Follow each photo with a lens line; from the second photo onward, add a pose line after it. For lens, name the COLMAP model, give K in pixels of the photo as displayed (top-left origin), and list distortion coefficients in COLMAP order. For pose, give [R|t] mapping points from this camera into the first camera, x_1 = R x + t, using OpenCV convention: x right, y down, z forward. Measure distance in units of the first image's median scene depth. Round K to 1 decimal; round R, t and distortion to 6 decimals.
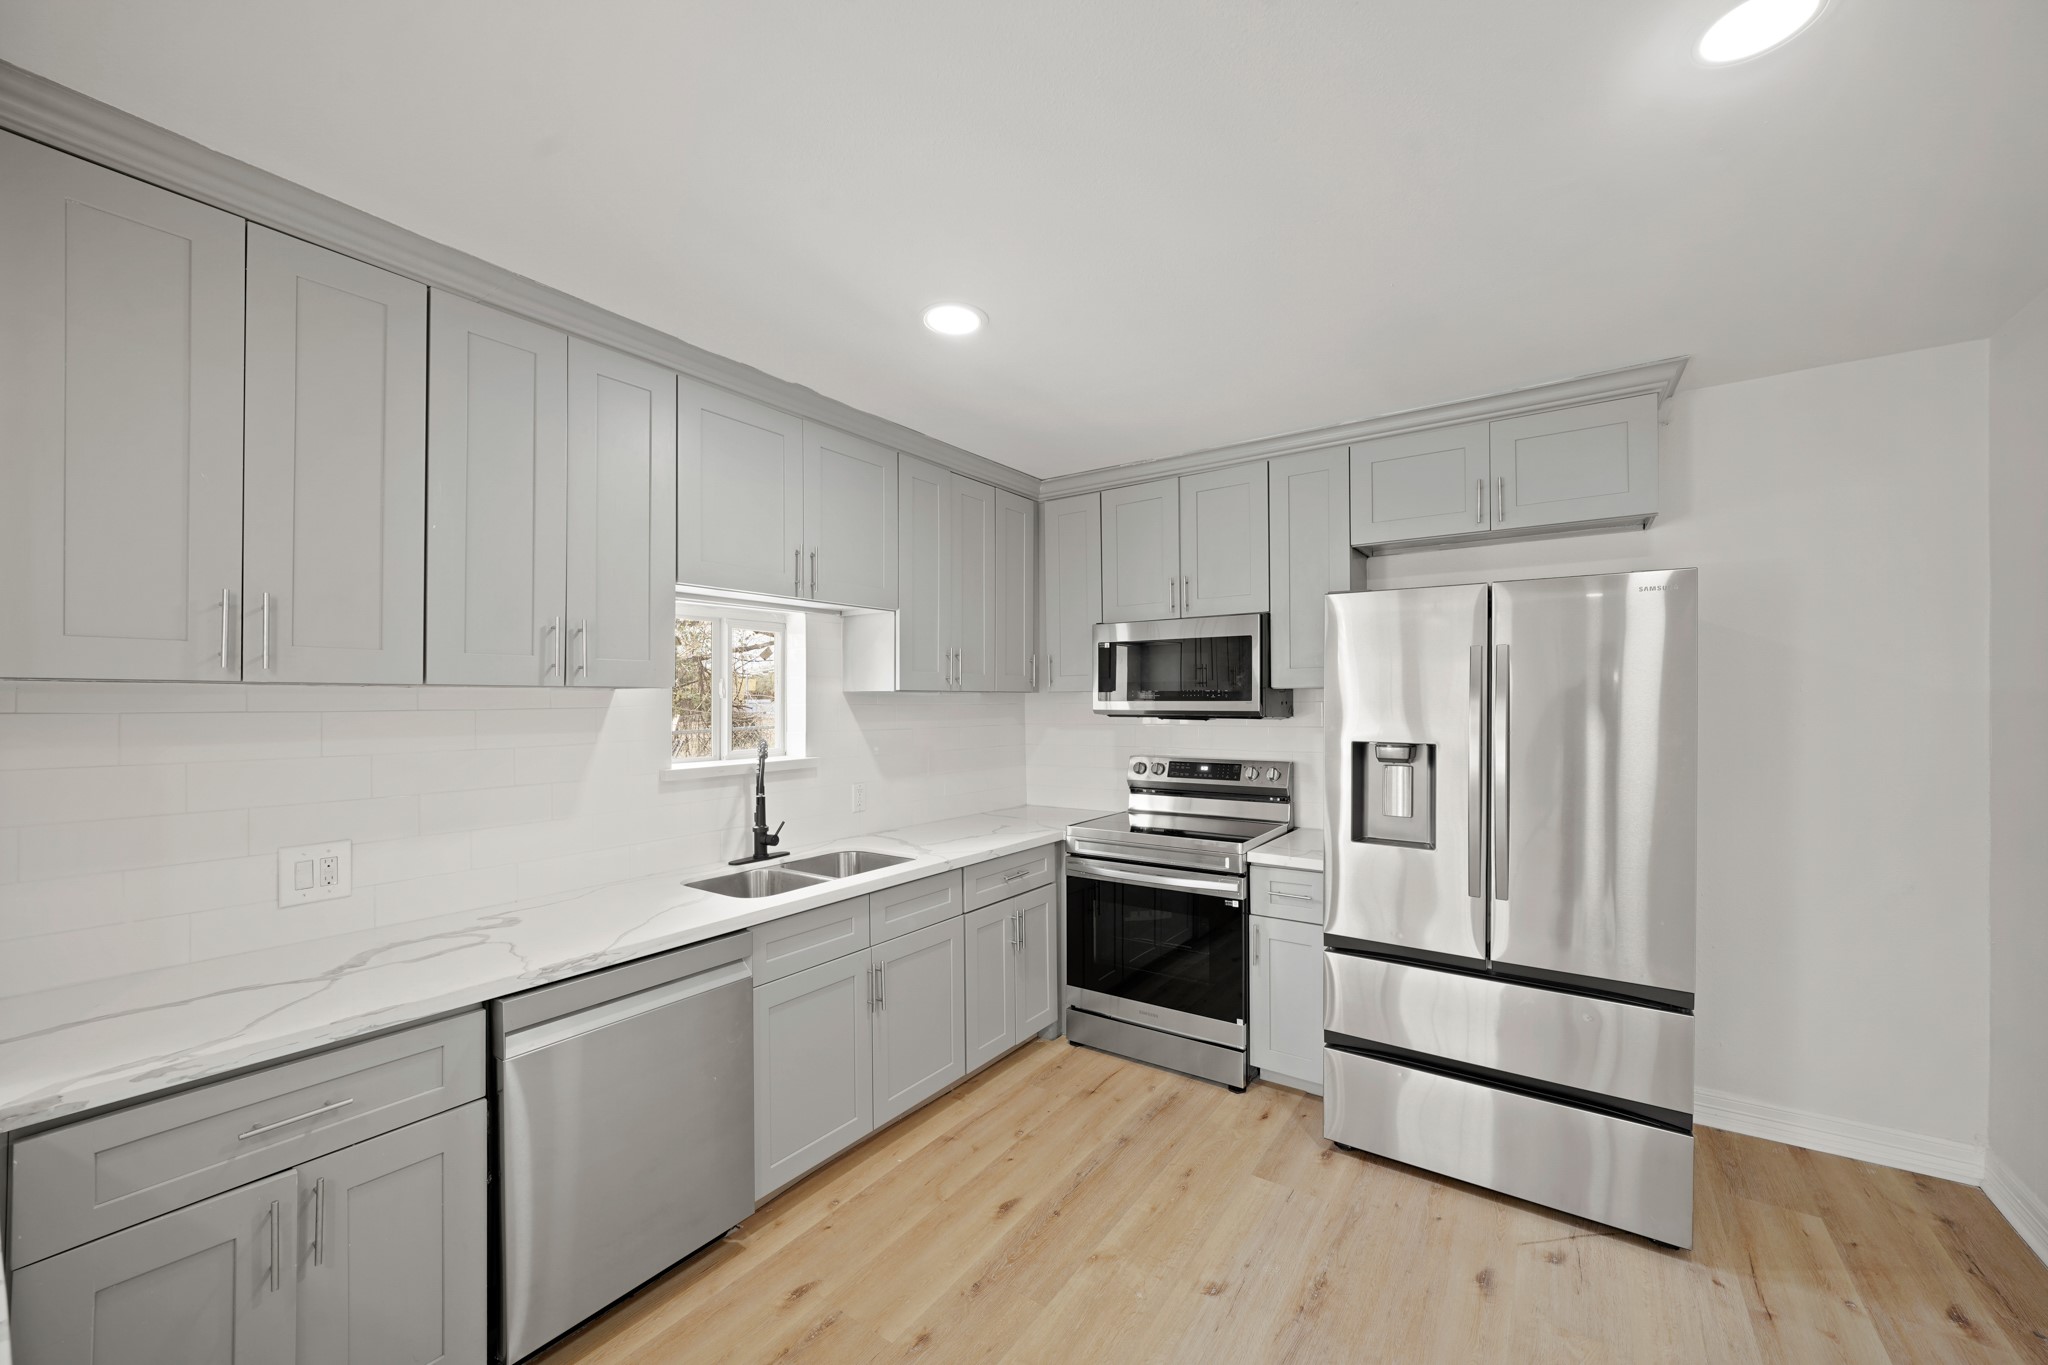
lens RADIAL K [[784.3, 0, 1010.9], [0, 784.3, 702.5], [0, 0, 1]] dist [-0.015611, 0.000208]
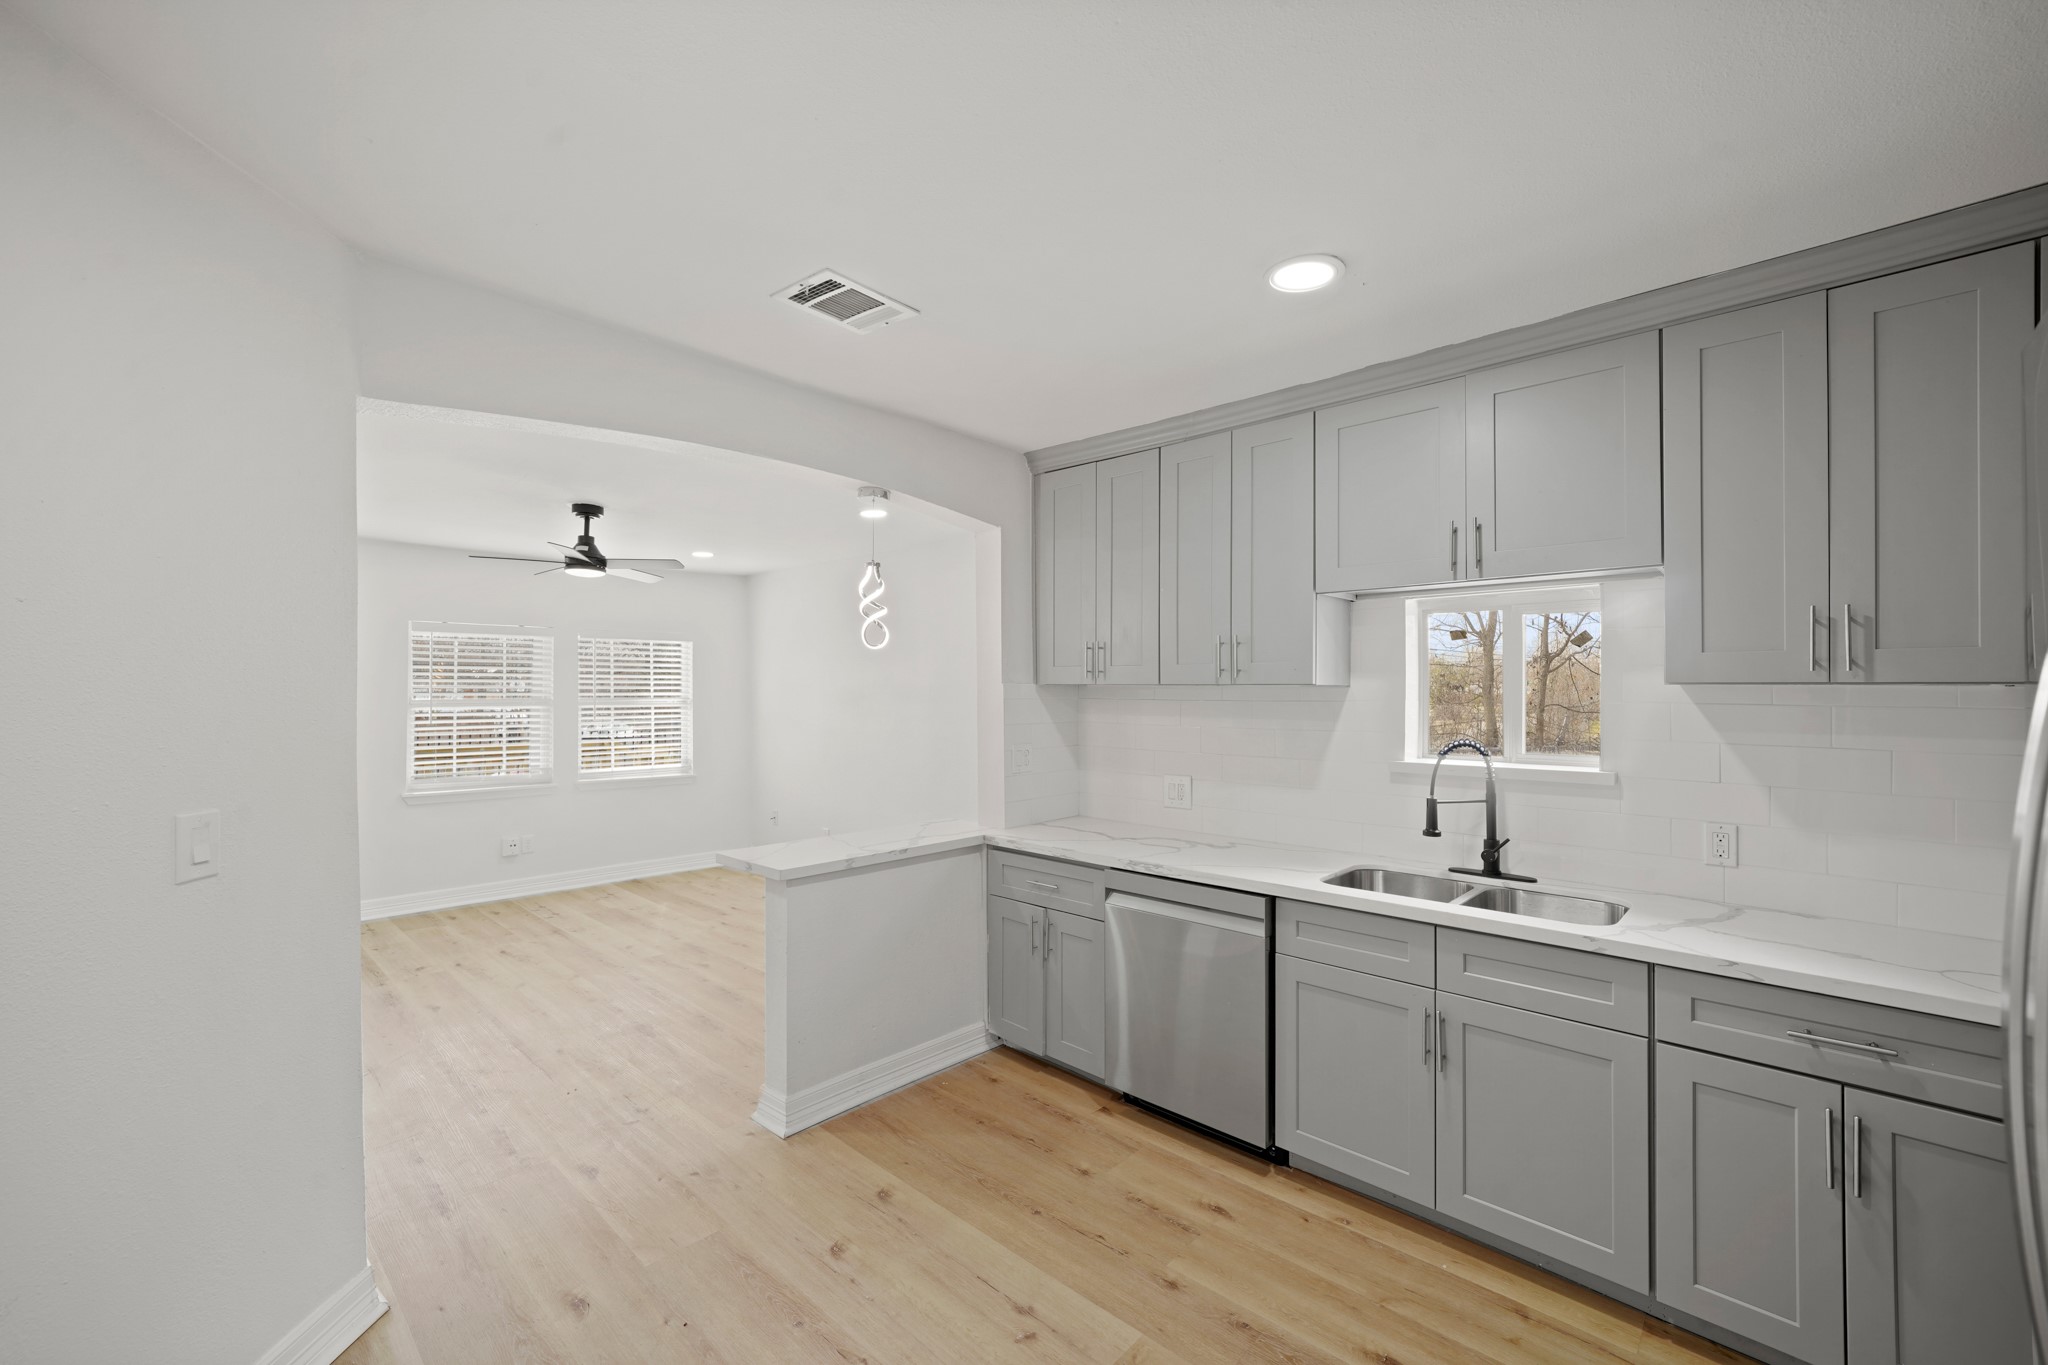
lens RADIAL K [[828.0, 0, 1024.0], [0, 828.0, 682.5], [0, 0, 1]] dist [-0.003130, 0.000321]
pose [[-0.132051, -0.008190, -0.991209, 0.726791], [-0.003193, 0.999964, -0.007837, -0.008591], [0.991238, 0.002131, -0.132072, 0.644189]]
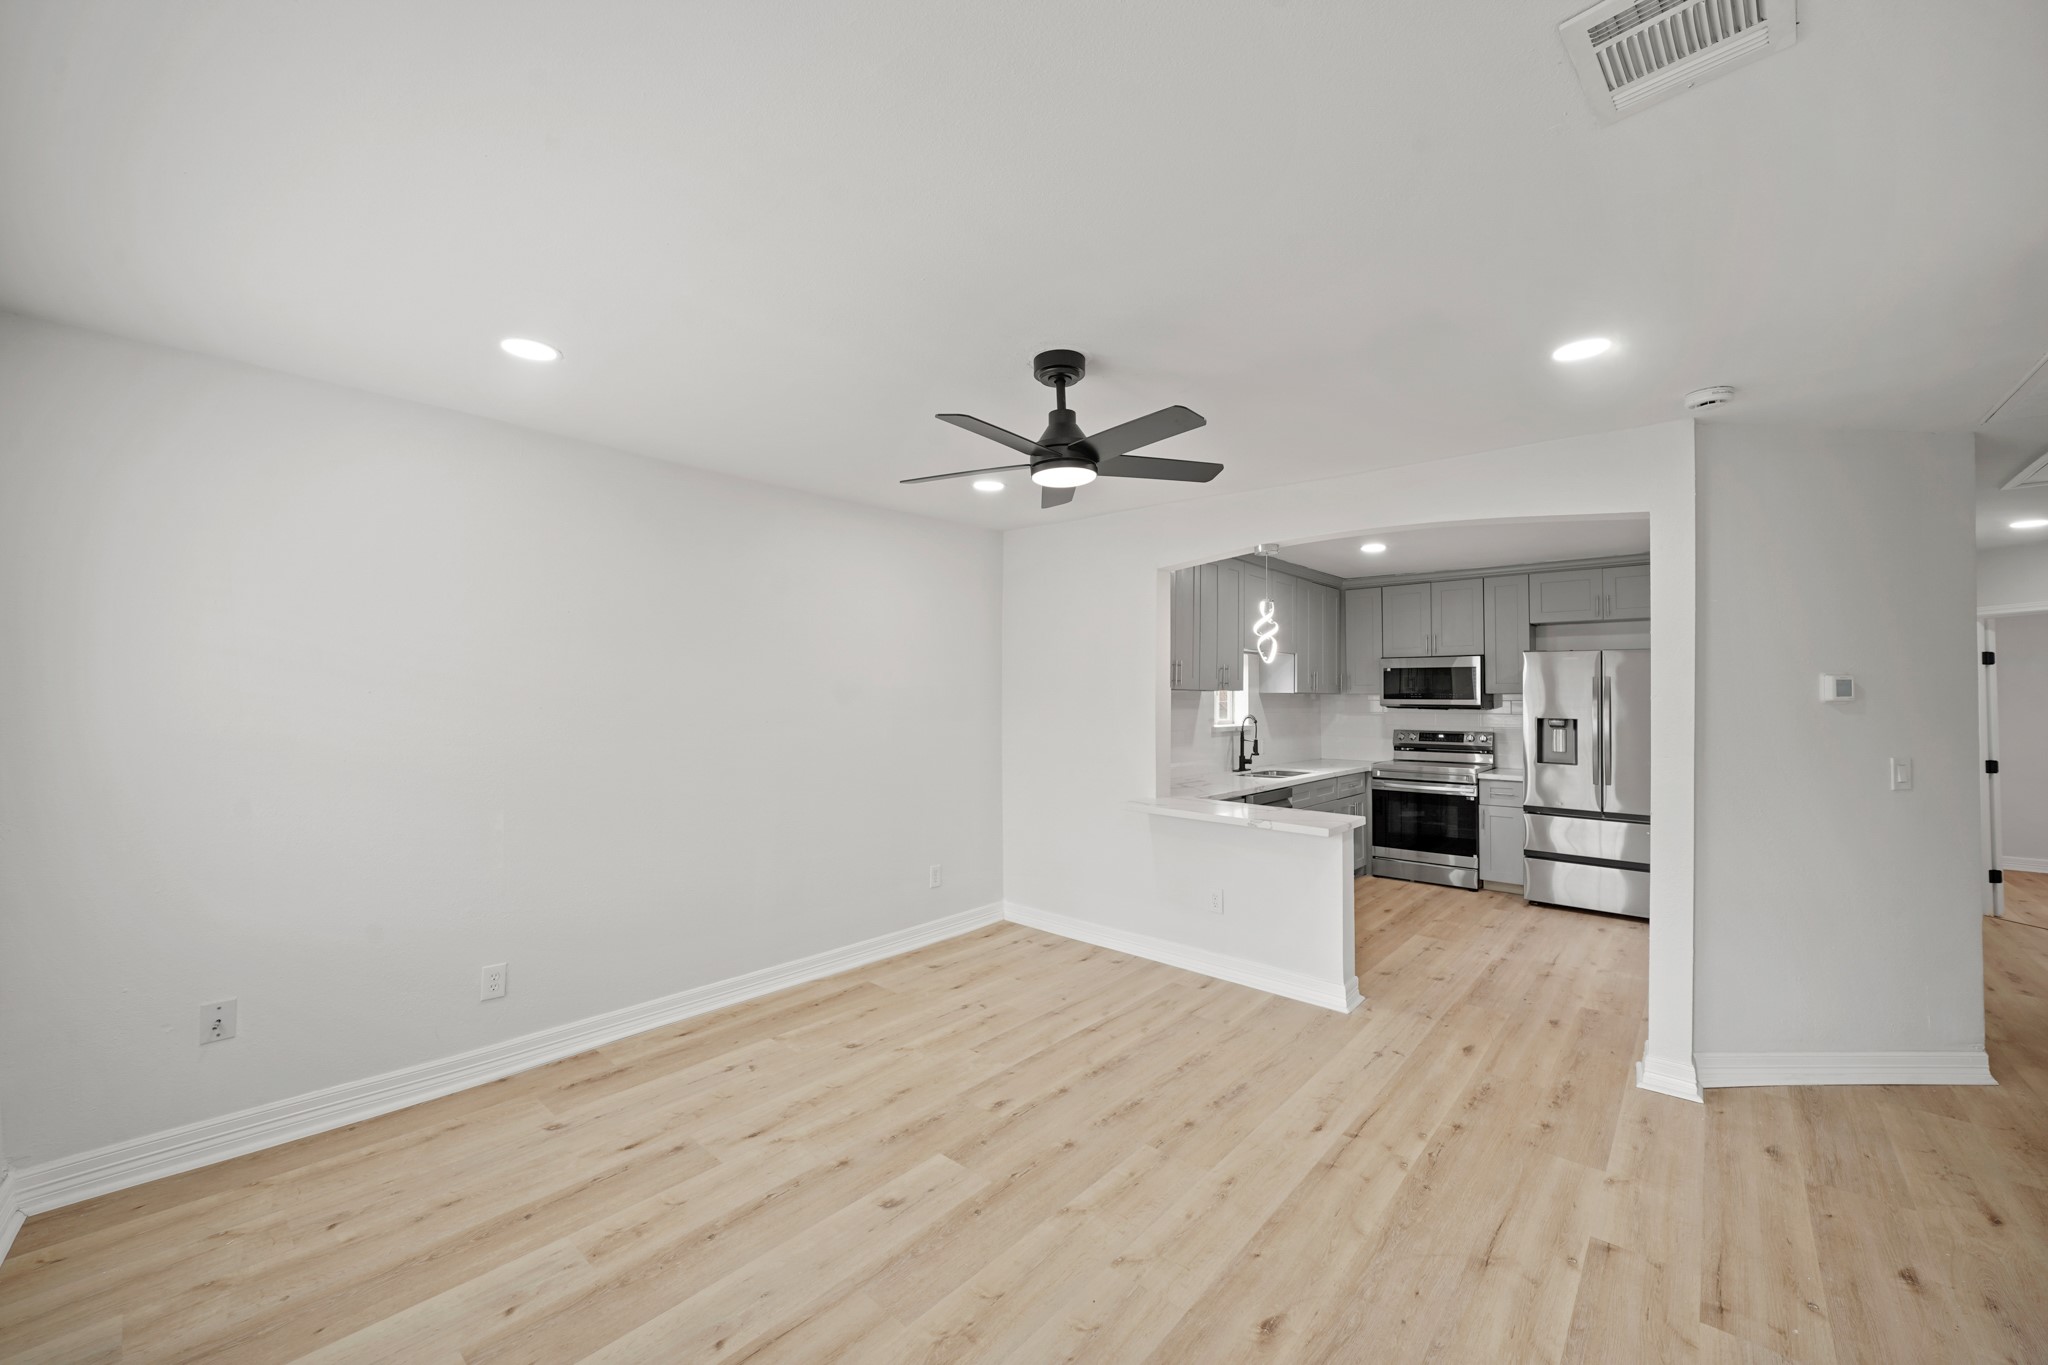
lens RADIAL K [[800.6, 0, 1009.7], [0, 800.6, 680.7], [0, 0, 1]] dist [-0.008668, 0.000079]
pose [[0.994266, 0.006884, -0.106710, -0.772783], [-0.009531, 0.999659, -0.024317, 0.012232], [0.106506, 0.025195, 0.993993, -1.348797]]
